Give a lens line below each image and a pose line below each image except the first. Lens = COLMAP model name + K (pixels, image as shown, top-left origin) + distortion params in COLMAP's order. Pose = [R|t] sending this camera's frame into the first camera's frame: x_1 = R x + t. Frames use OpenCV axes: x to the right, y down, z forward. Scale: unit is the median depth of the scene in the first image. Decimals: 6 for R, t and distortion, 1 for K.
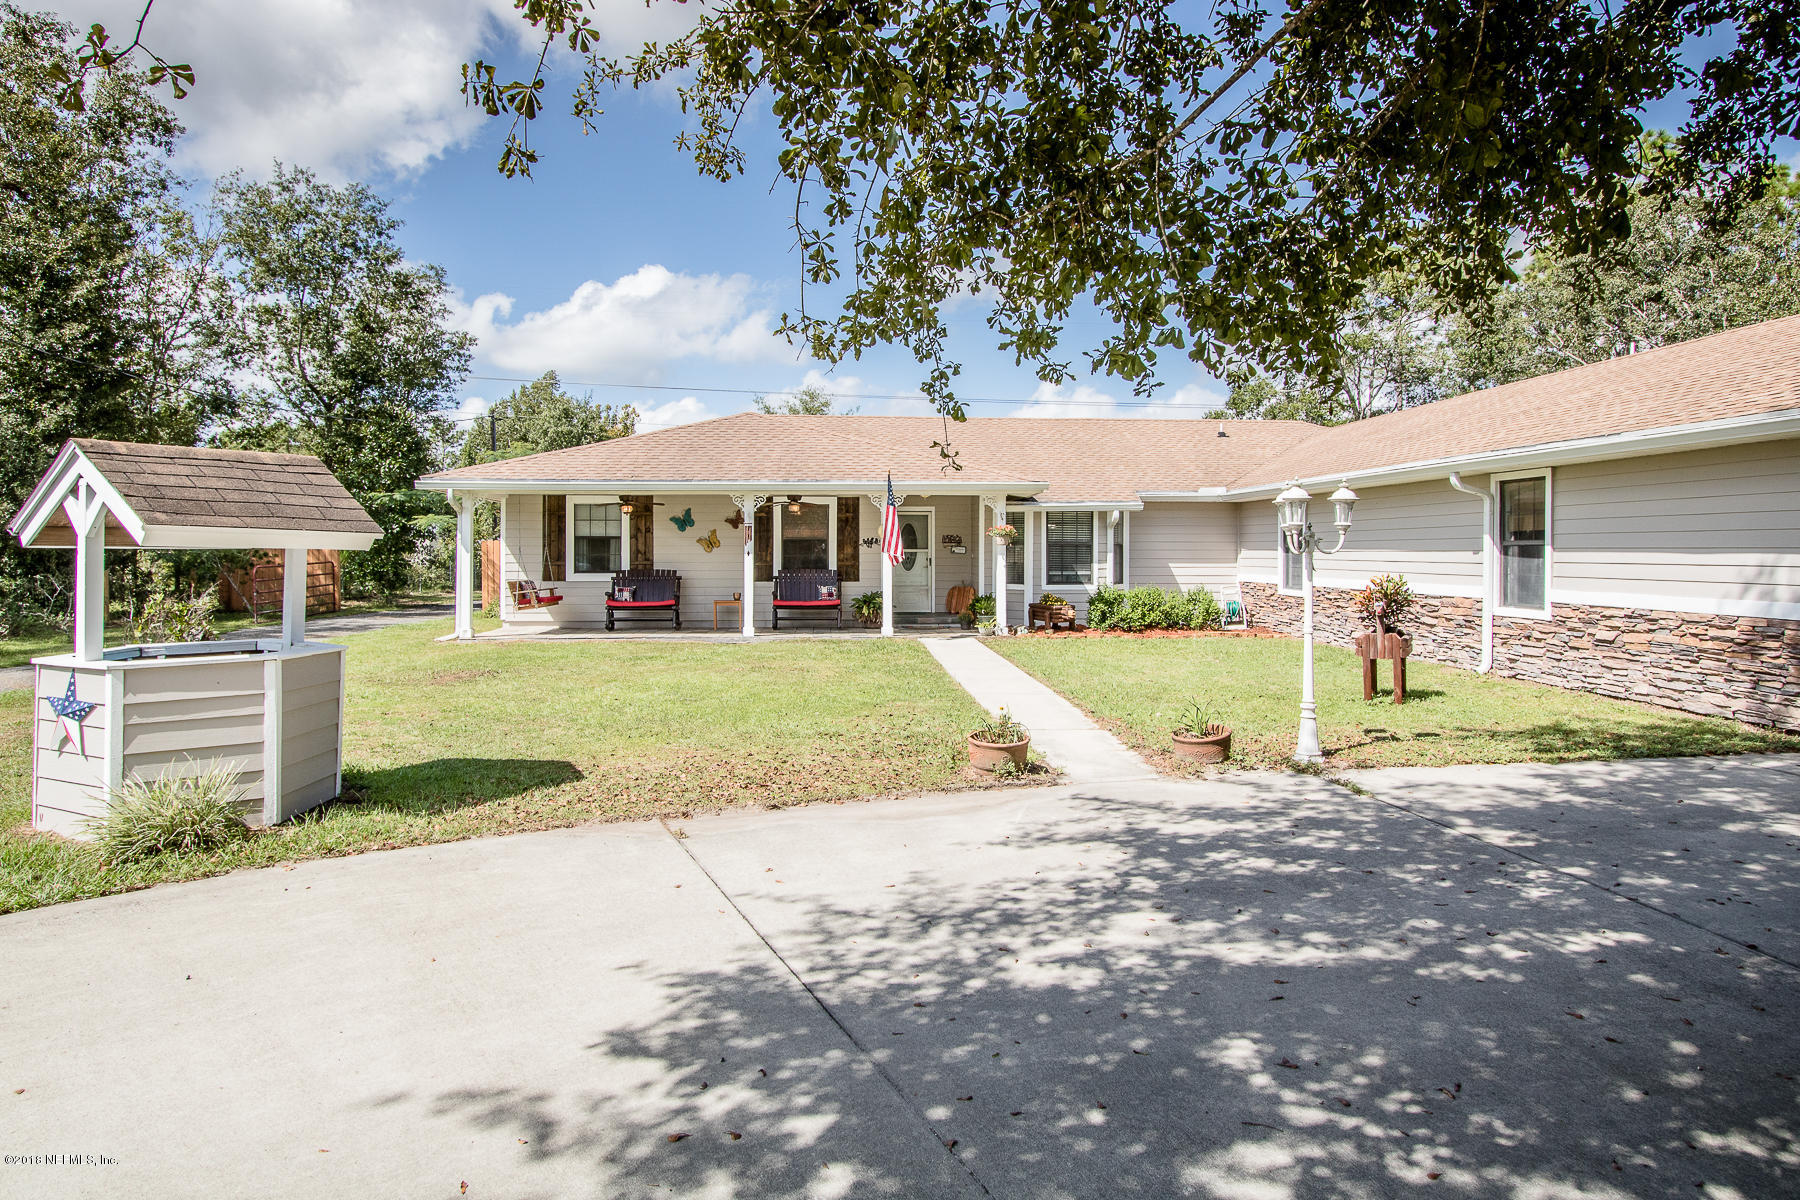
lens RADIAL K [[1046.0, 0, 906.9], [0, 1046.0, 587.5], [0, 0, 1]] dist [-0.001660, 0.002917]
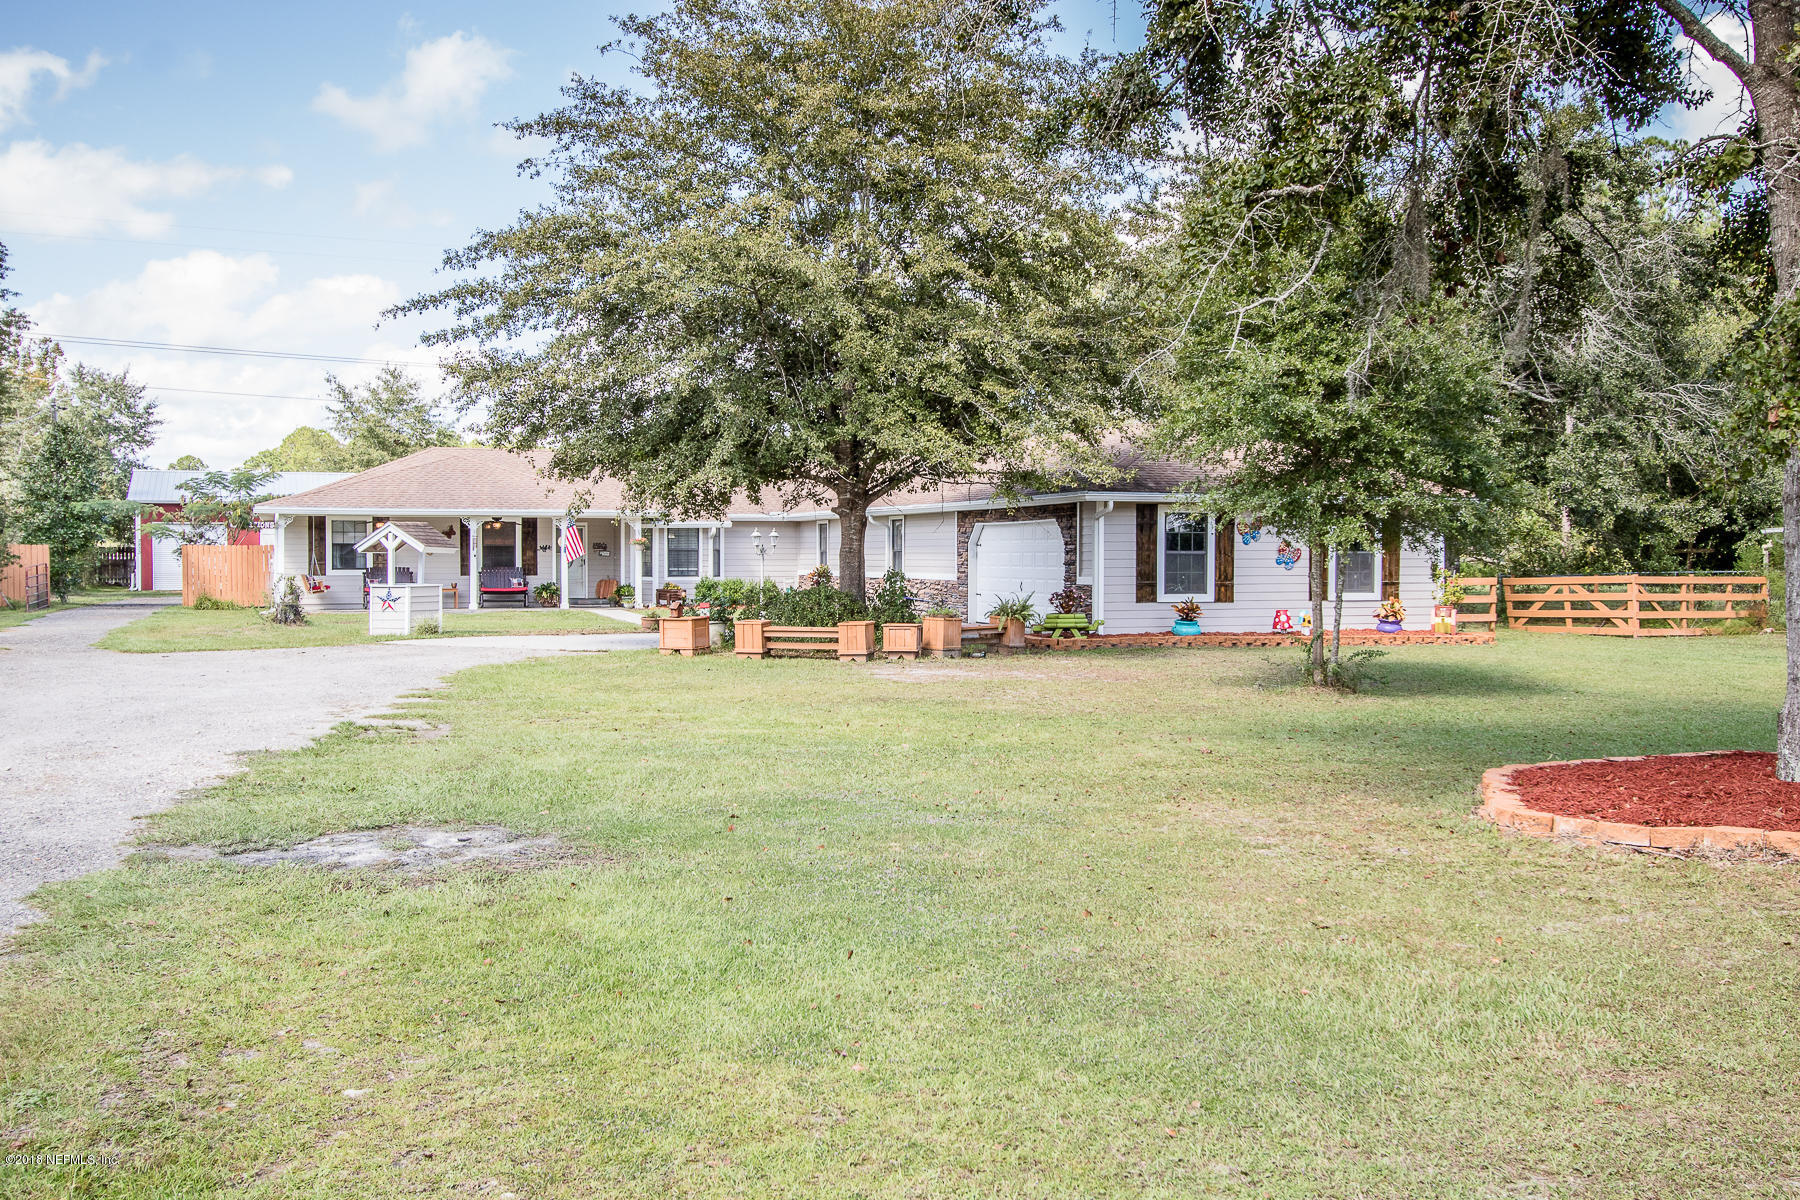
lens RADIAL K [[1798.9, 0, 903.5], [0, 1798.9, 598.0], [0, 0, 1]] dist [-0.002826, 0.000000]
pose [[0.965420, -0.005717, 0.260636, -0.210362], [0.008539, 0.999917, -0.009695, 0.054961], [-0.260559, 0.011585, 0.965388, -1.560082]]
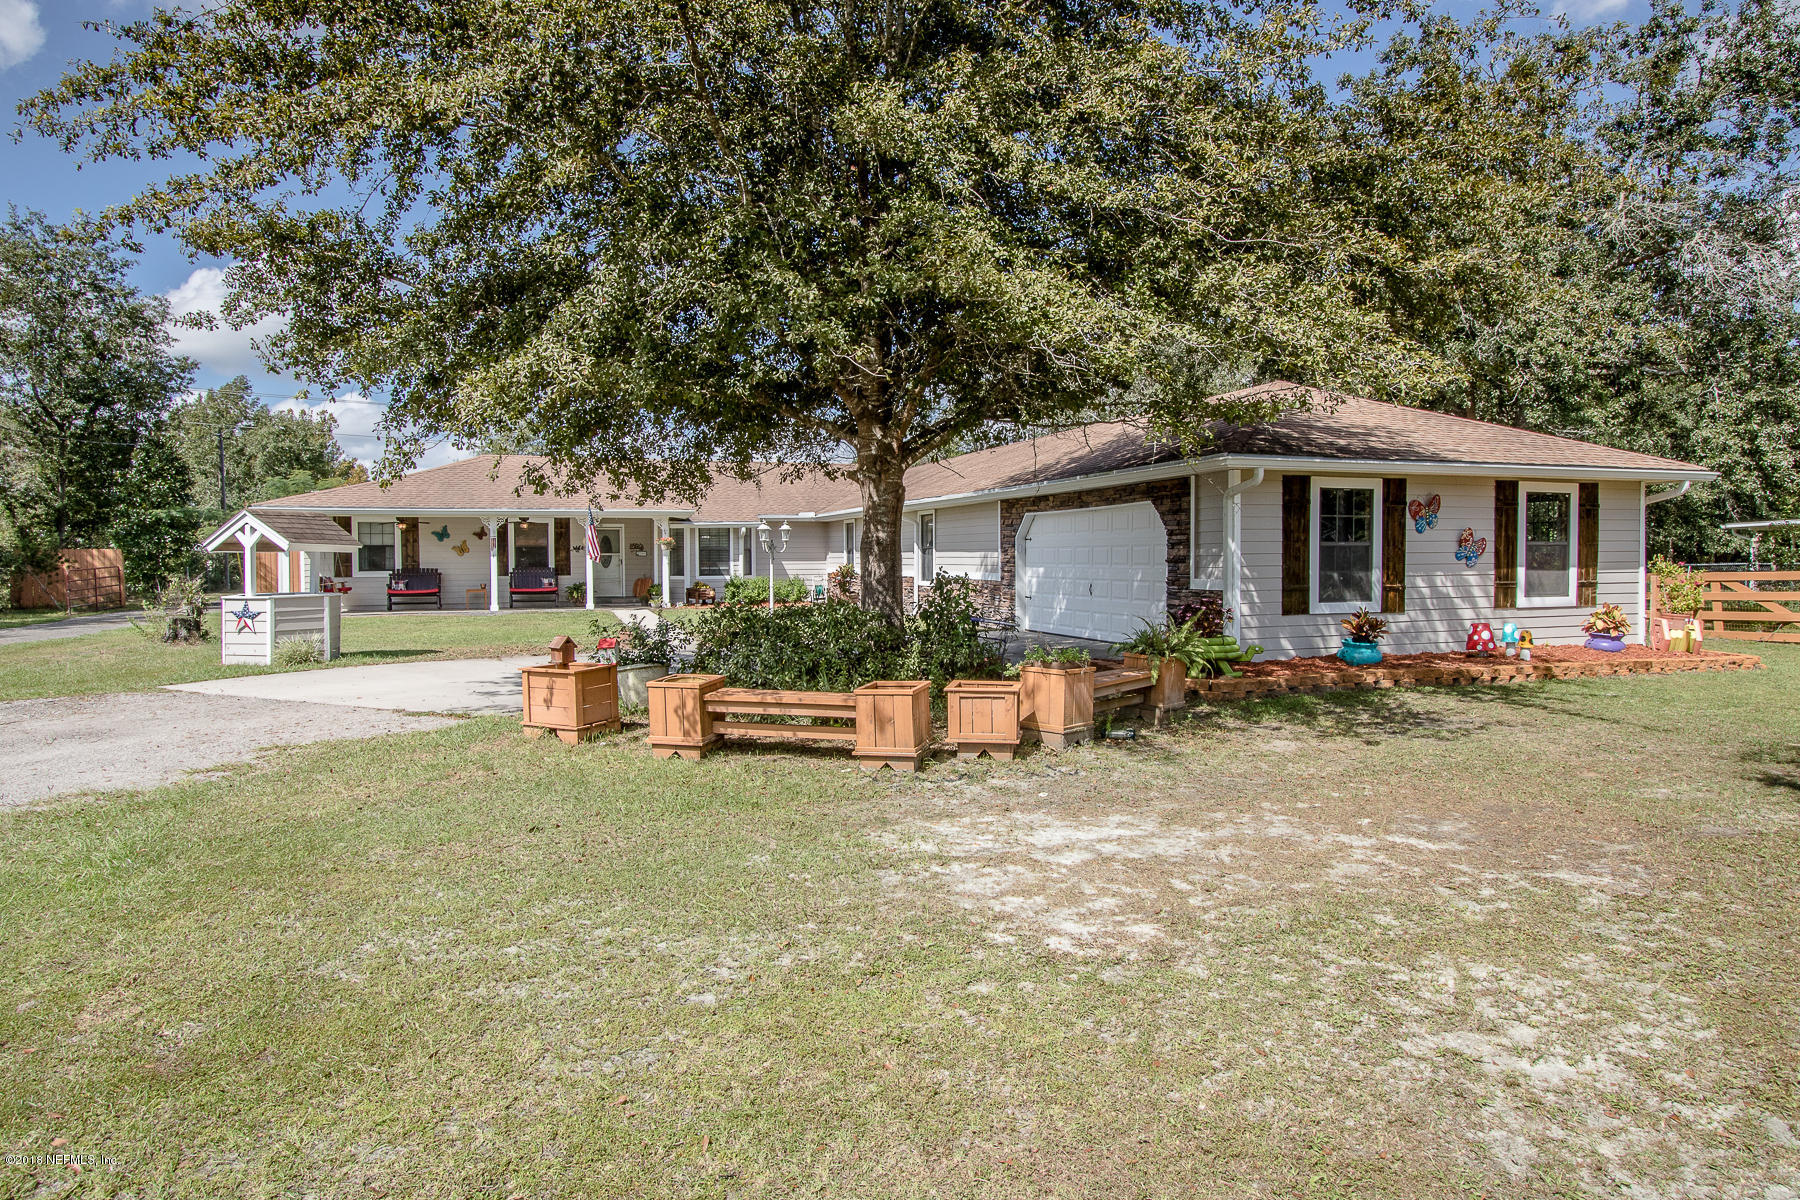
lens RADIAL K [[1046.0, 0, 895.4], [0, 1046.0, 593.8], [0, 0, 1]] dist [-0.001660, 0.002917]
pose [[0.967889, -0.014746, 0.250945, 0.027896], [0.014541, 0.999891, 0.002671, 0.023726], [-0.250957, 0.001064, 0.967998, -0.553870]]
